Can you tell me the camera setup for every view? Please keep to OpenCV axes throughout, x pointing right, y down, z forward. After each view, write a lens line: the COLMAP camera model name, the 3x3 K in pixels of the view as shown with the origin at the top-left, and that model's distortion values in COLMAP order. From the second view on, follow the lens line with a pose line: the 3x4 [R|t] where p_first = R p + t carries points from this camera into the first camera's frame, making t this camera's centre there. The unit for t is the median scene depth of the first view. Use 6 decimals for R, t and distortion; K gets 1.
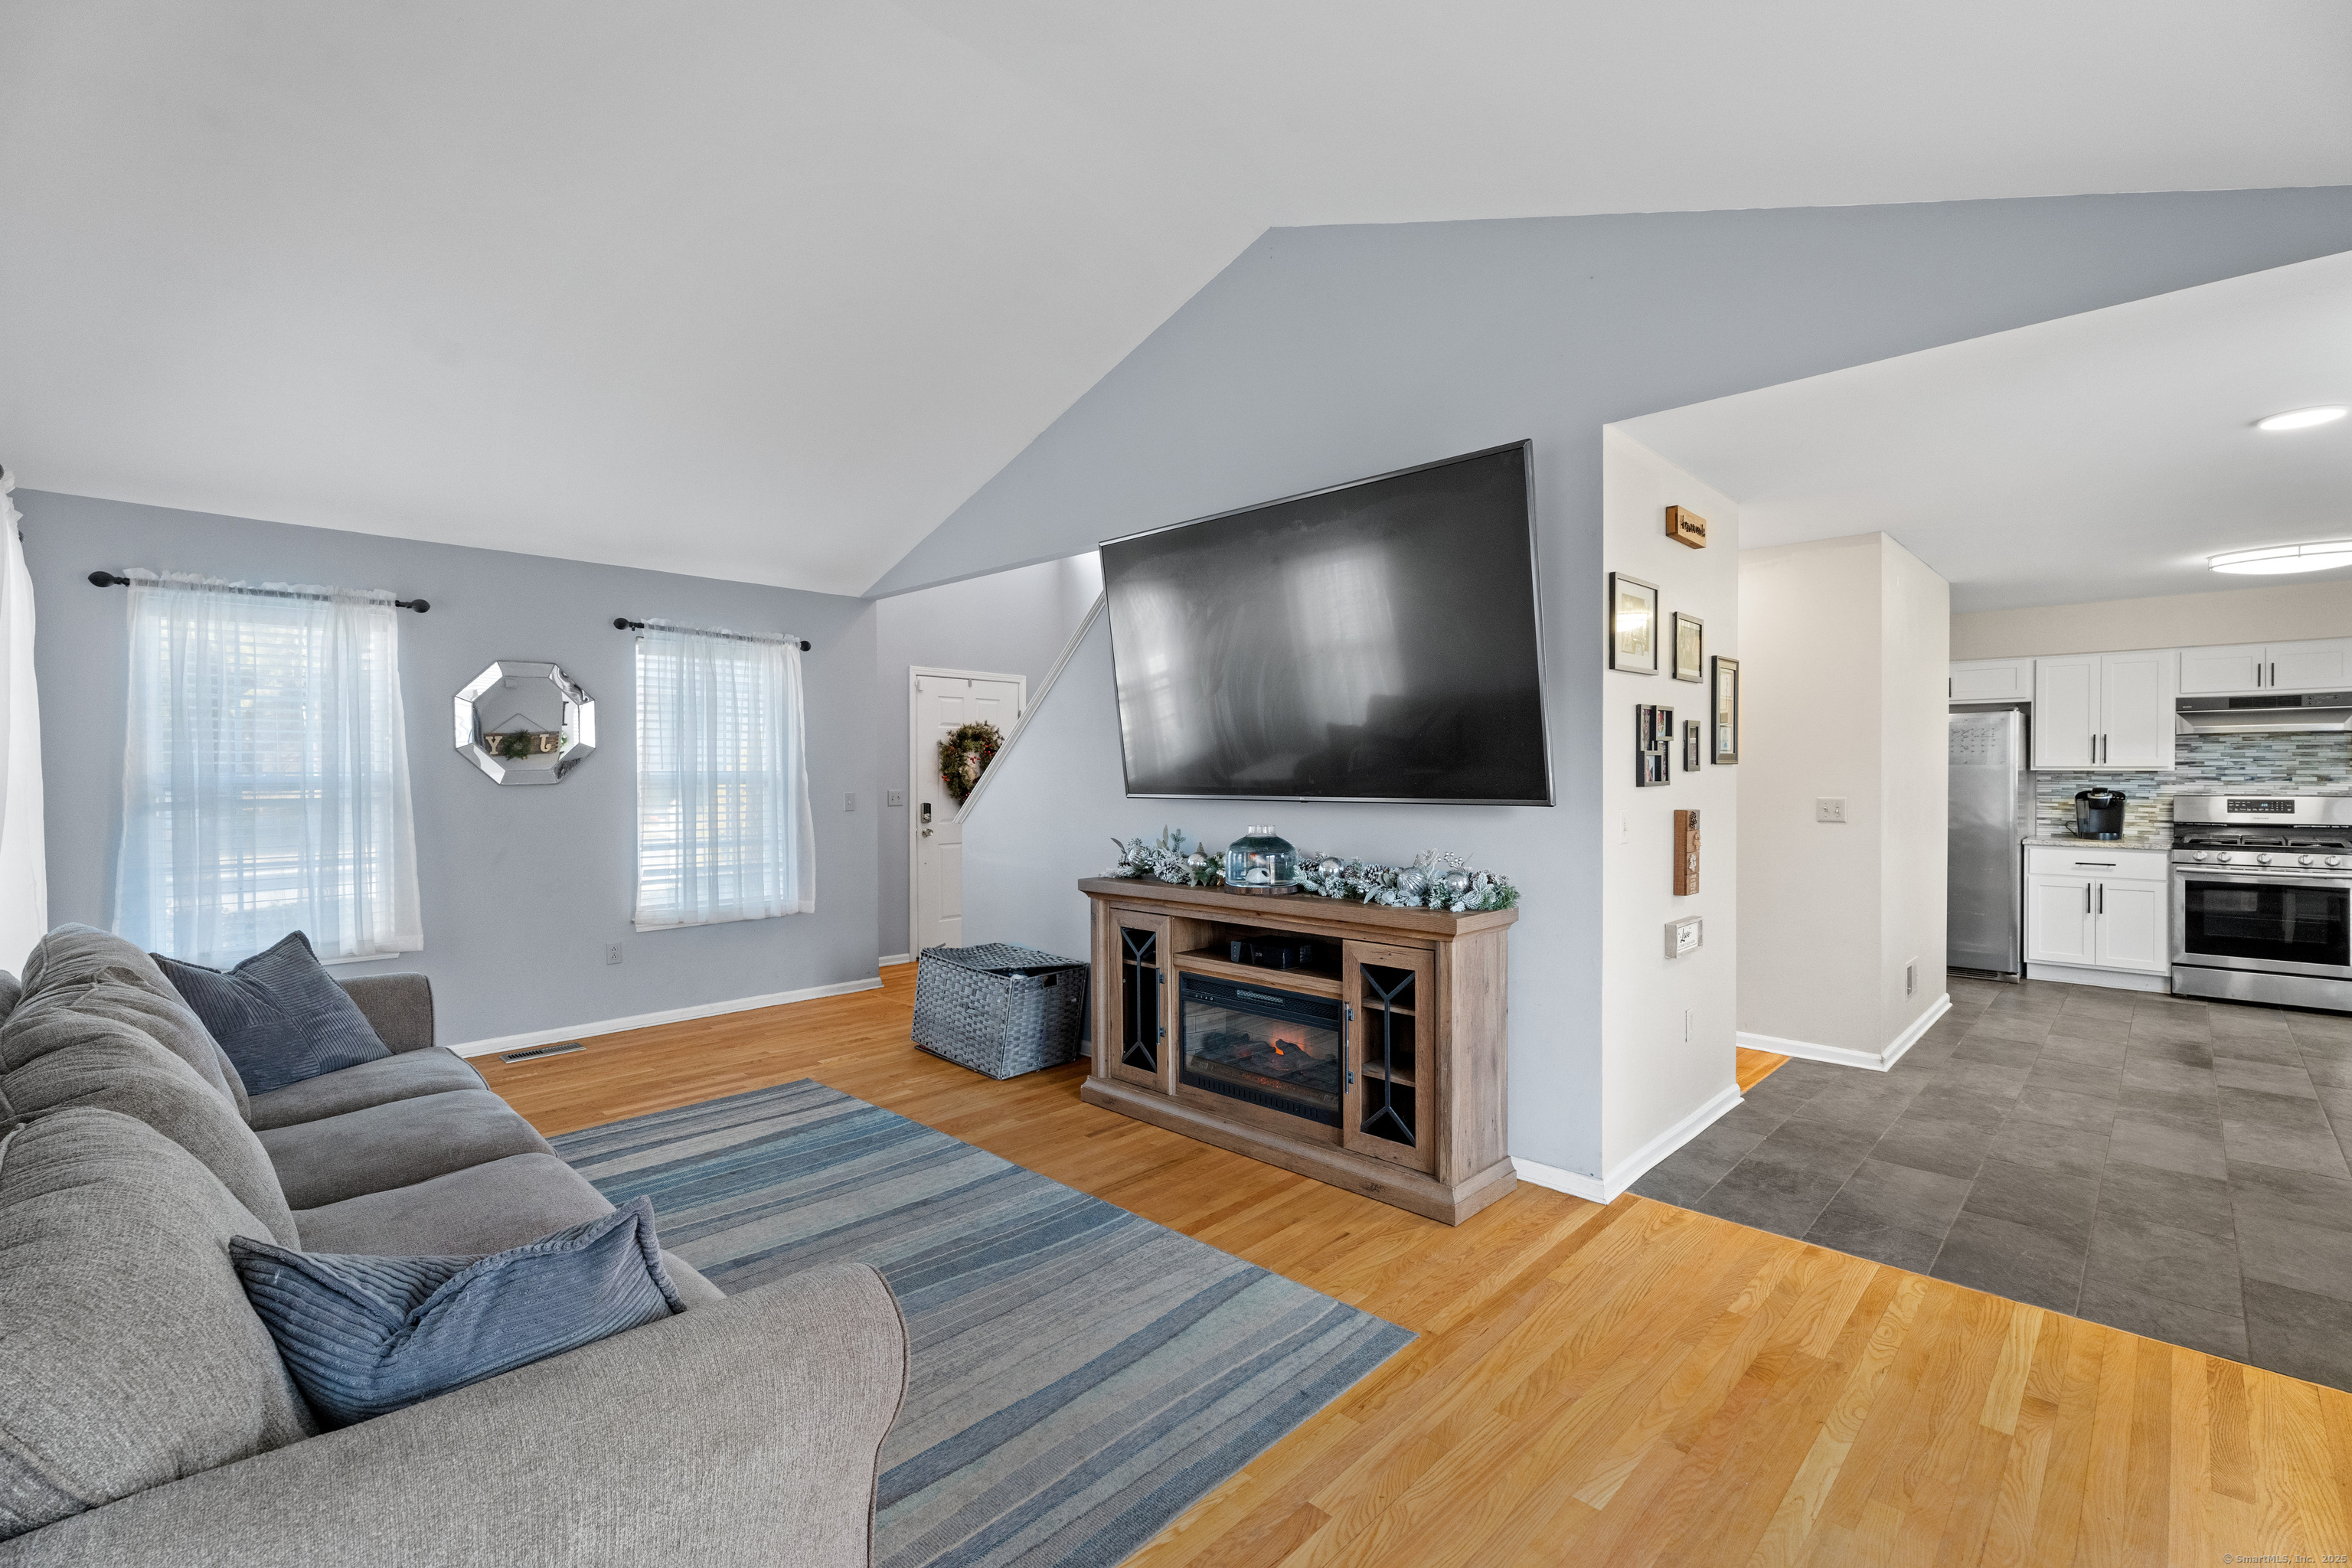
lens RADIAL K [[1040.3, 0, 1171.9], [0, 1040.3, 781.4], [0, 0, 1]] dist [0.003665, -0.001317]
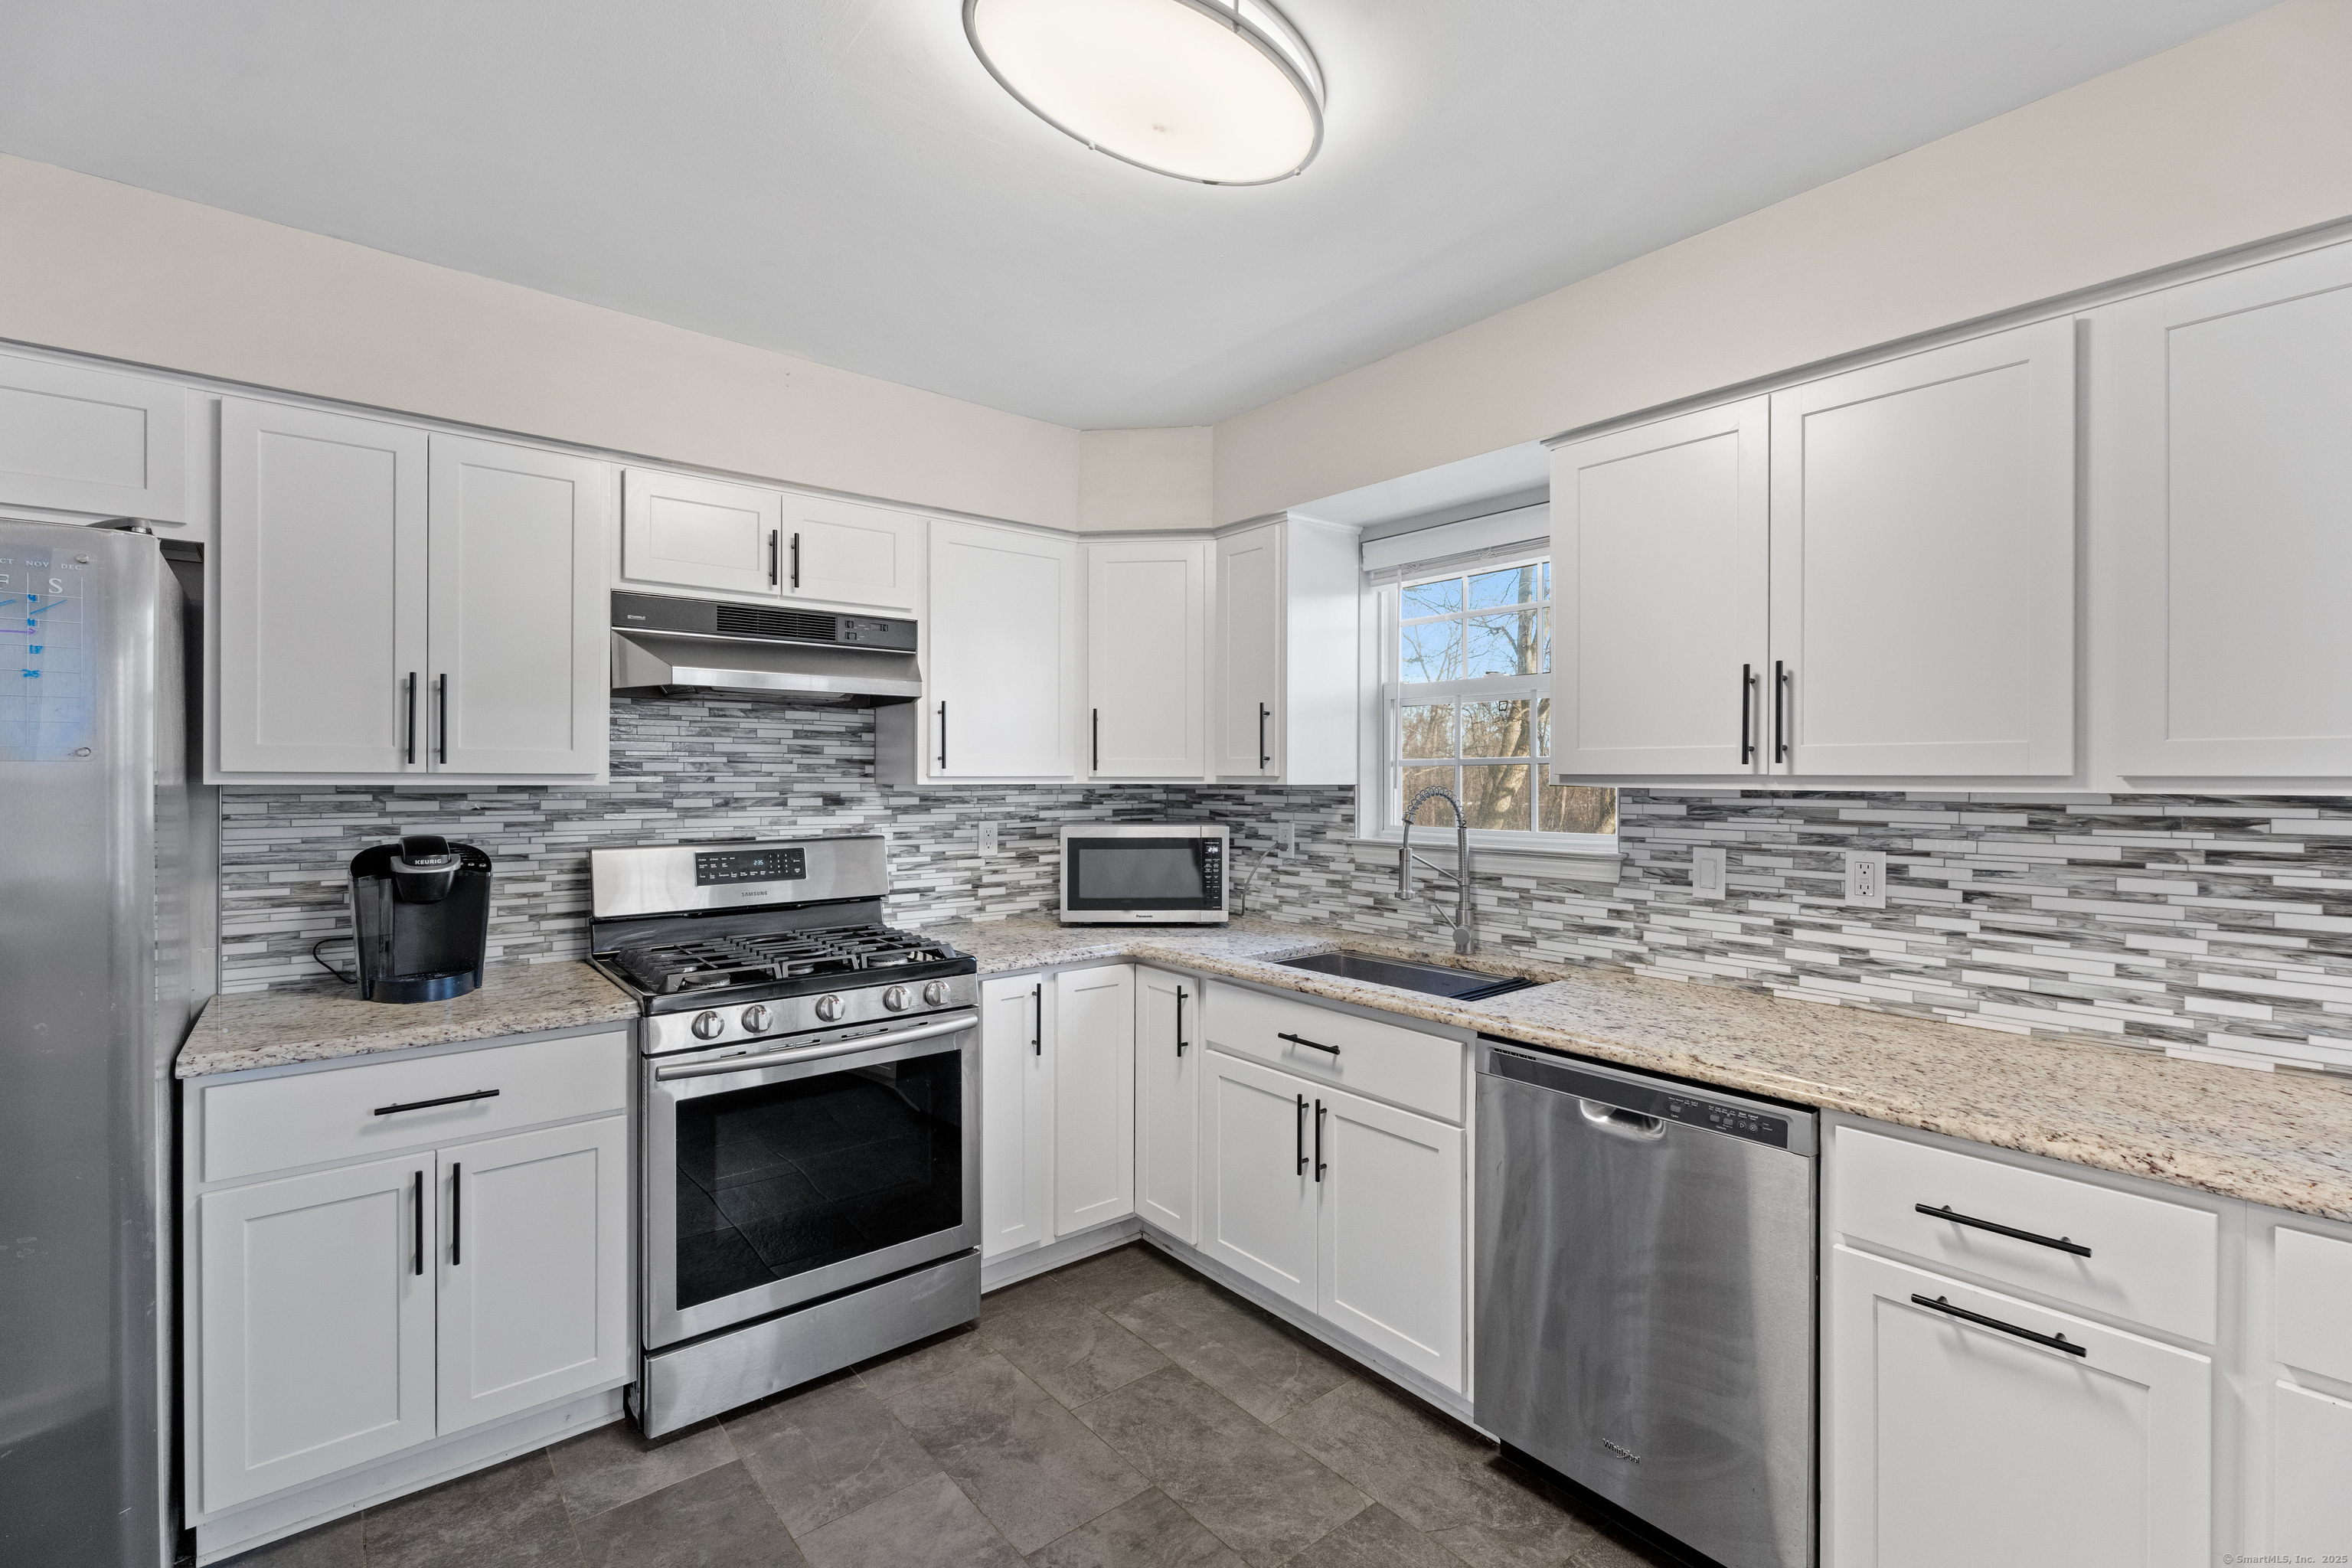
lens RADIAL K [[1040.3, 0, 1164.3], [0, 1040.3, 775.9], [0, 0, 1]] dist [0.003665, -0.001317]
pose [[0.120717, 0.001754, 0.992685, 0.739991], [0.007281, 0.999970, -0.002652, -0.013480], [-0.992660, 0.007548, 0.120701, 0.910793]]
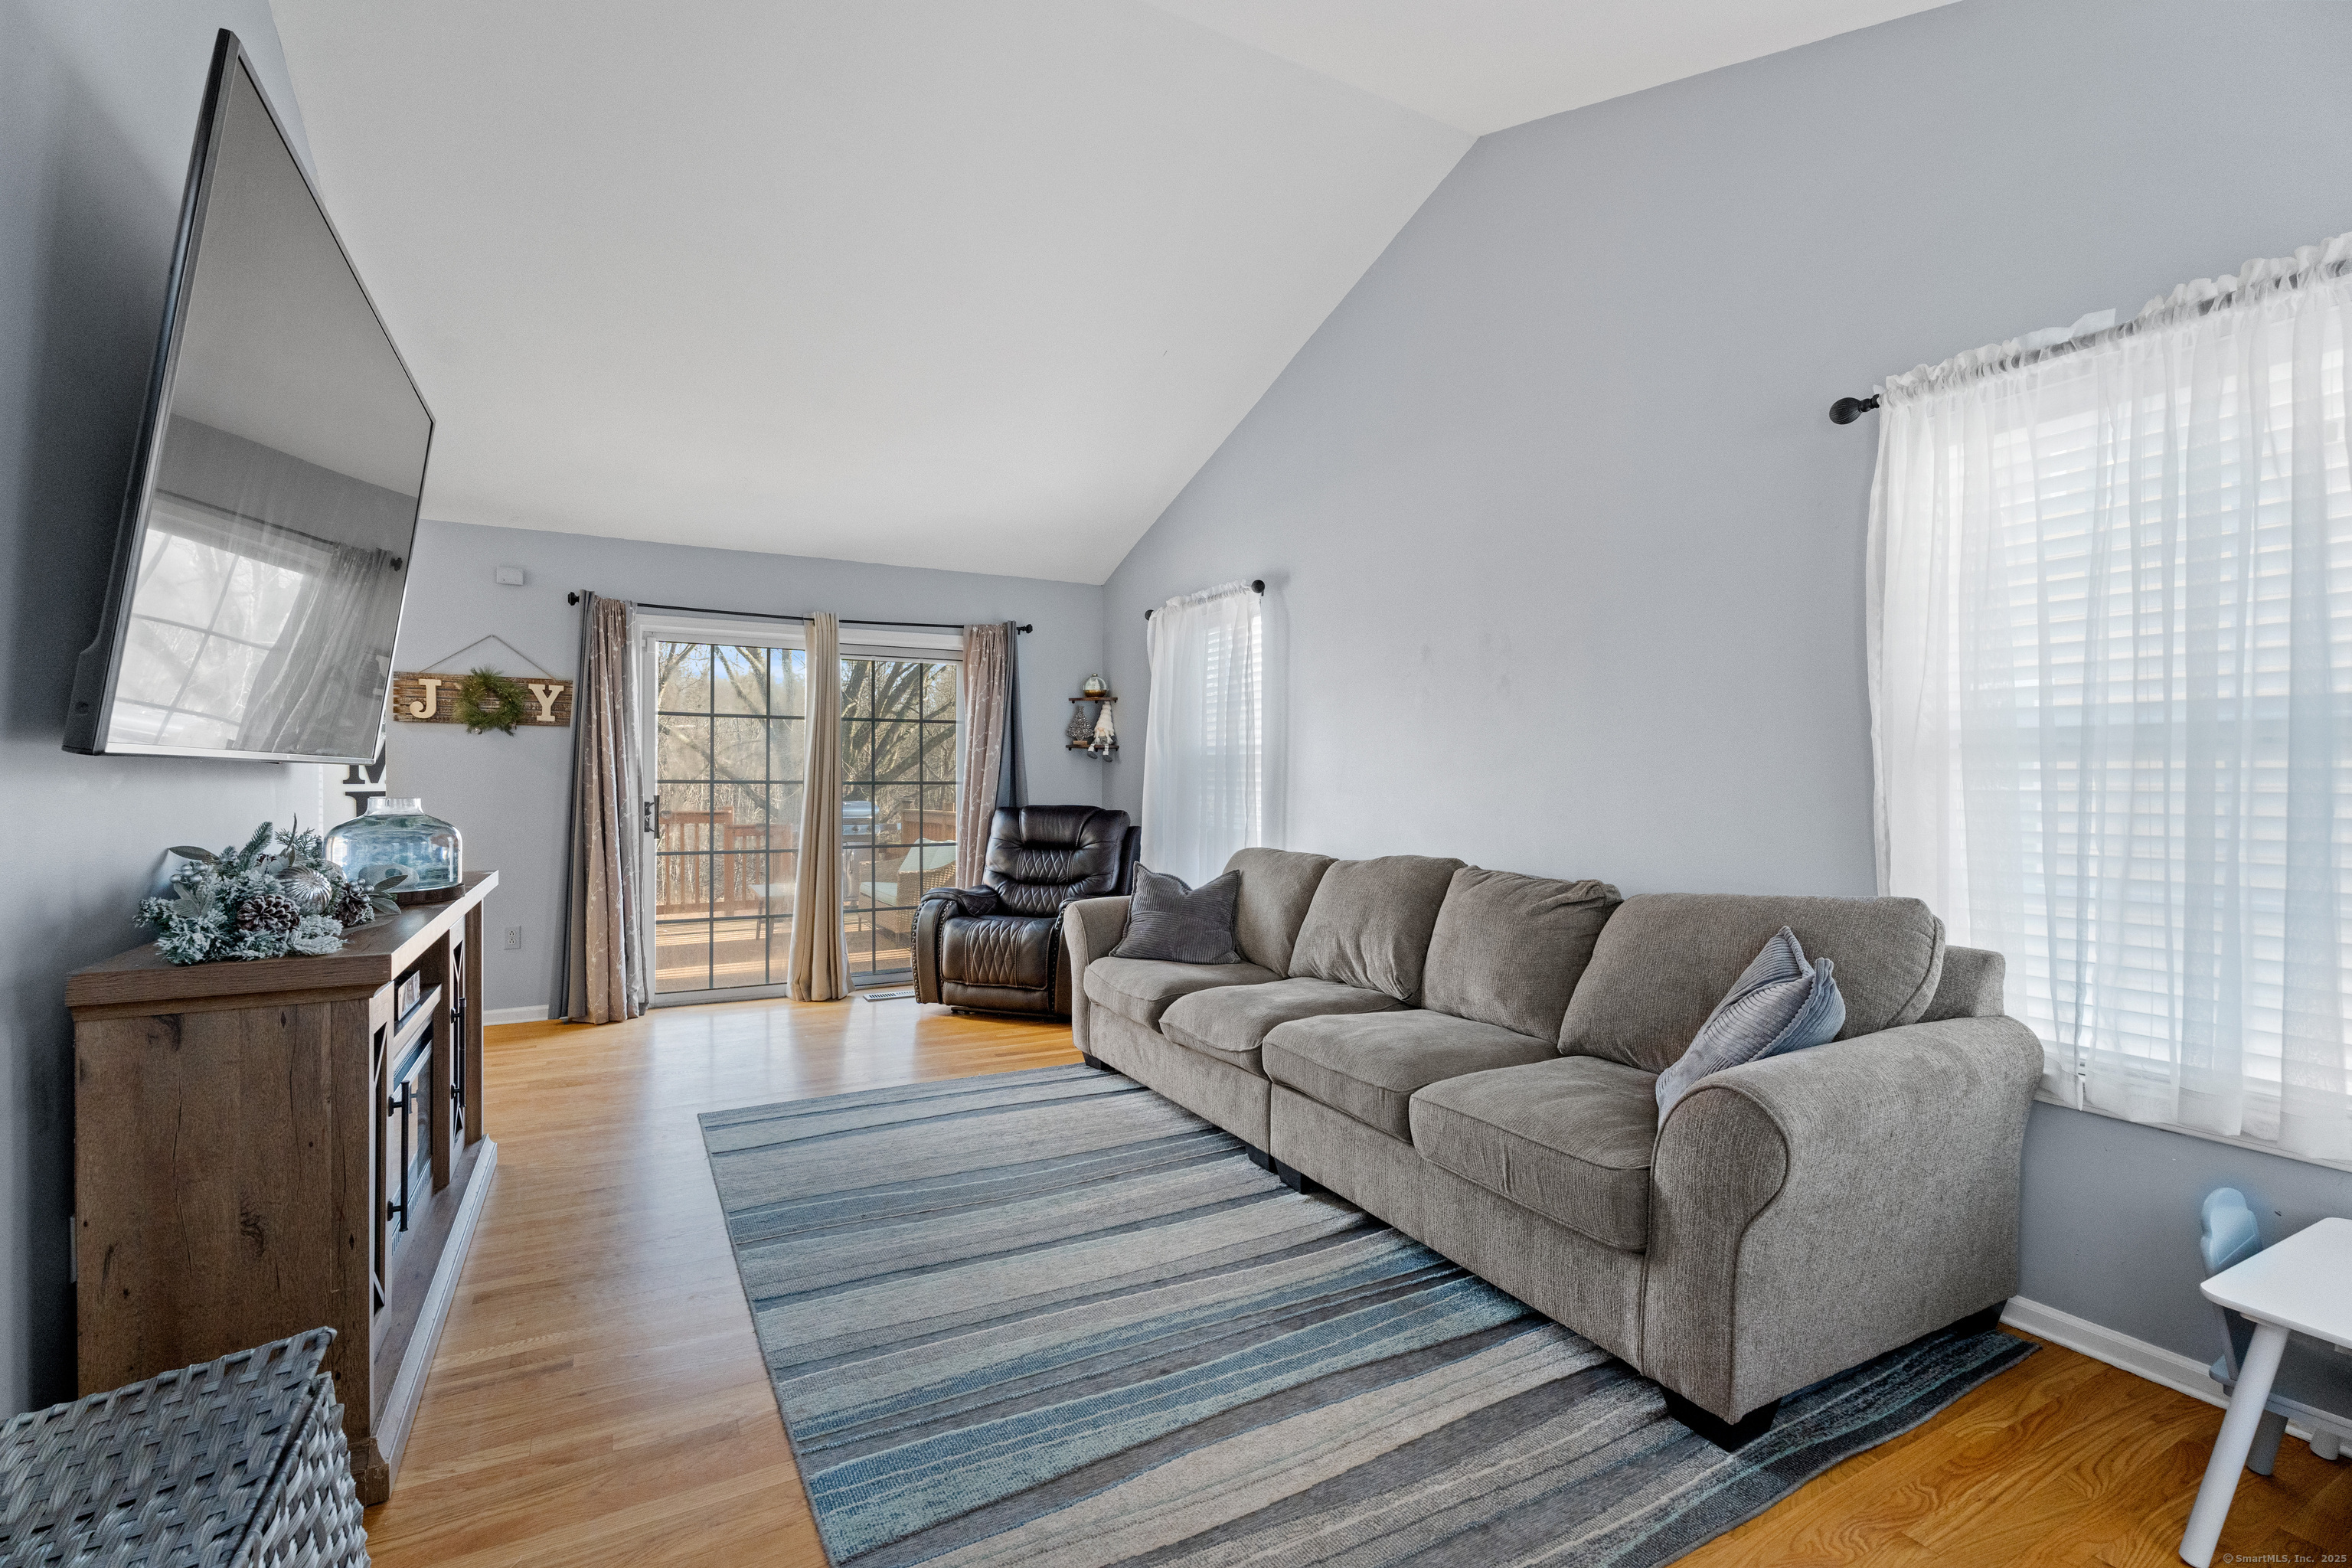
lens RADIAL K [[1040.3, 0, 1164.3], [0, 1040.3, 783.0], [0, 0, 1]] dist [0.003665, -0.001317]
pose [[-0.953314, -0.000728, 0.301980, -0.397237], [0.002864, 0.999930, 0.011449, 0.019019], [-0.301967, 0.011780, -0.953245, 1.034413]]
